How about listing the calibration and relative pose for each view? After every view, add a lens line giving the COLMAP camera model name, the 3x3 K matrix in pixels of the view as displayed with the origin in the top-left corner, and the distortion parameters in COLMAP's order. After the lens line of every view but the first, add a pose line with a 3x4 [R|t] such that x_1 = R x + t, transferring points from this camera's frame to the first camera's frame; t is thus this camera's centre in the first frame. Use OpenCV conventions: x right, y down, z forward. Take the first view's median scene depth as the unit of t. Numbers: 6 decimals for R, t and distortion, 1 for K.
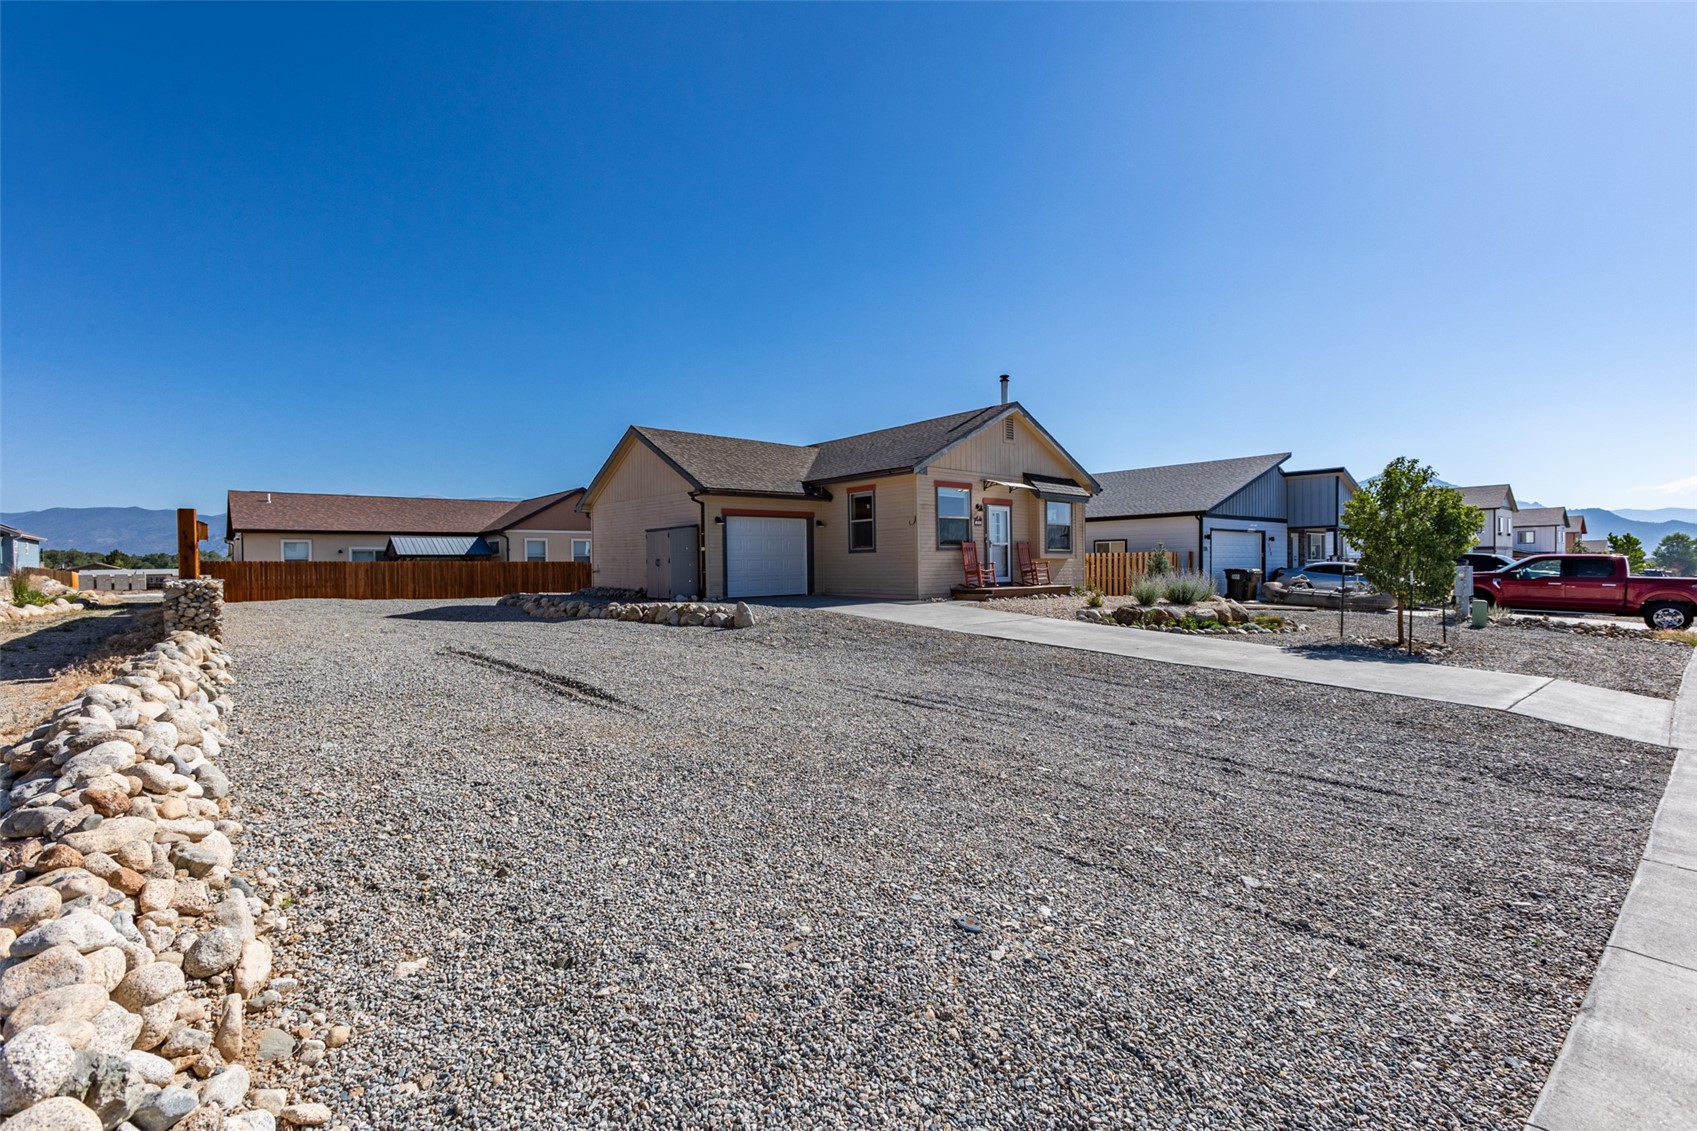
lens RADIAL K [[771.7, 0, 847.8], [0, 771.7, 579.3], [0, 0, 1]] dist [-0.010699, 0.007261]
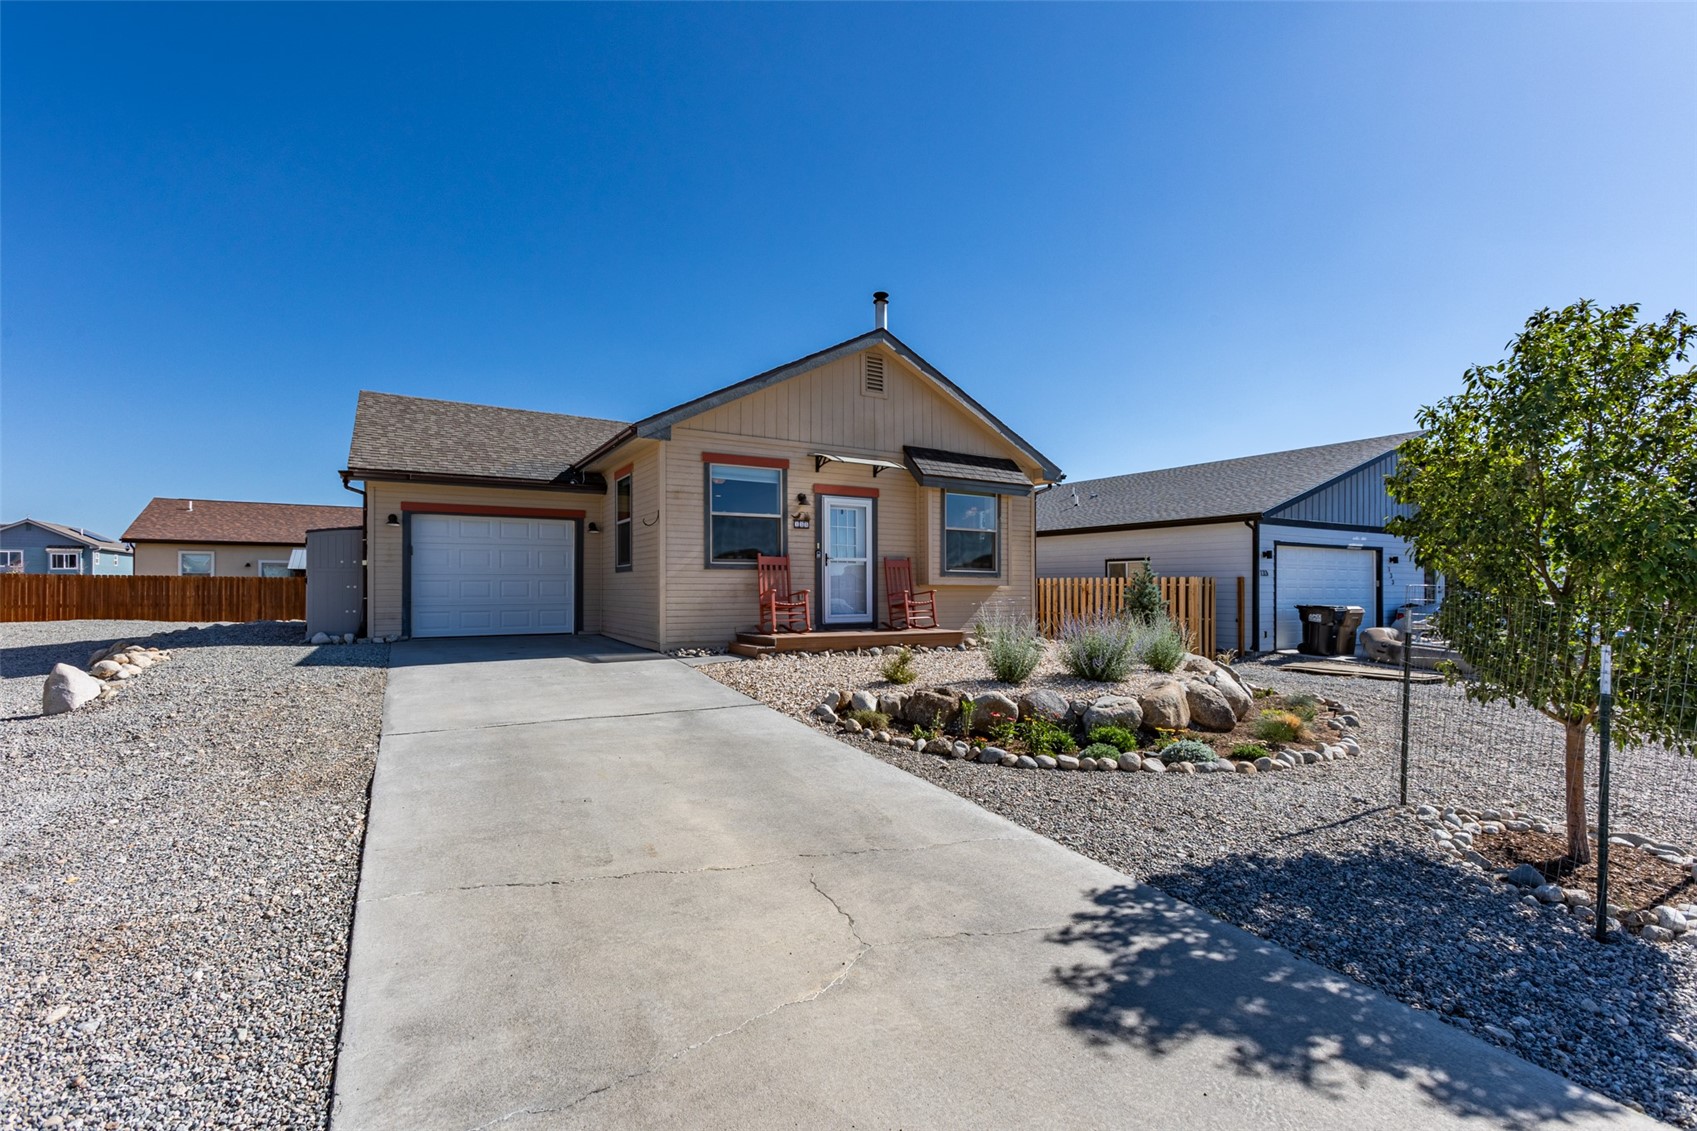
lens RADIAL K [[771.7, 0, 844.6], [0, 771.7, 587.1], [0, 0, 1]] dist [-0.010699, 0.007261]
pose [[0.984205, 0.015216, -0.176378, 0.293770], [-0.018400, 0.999696, -0.016430, -0.013841], [0.176075, 0.019416, 0.984185, 0.388067]]
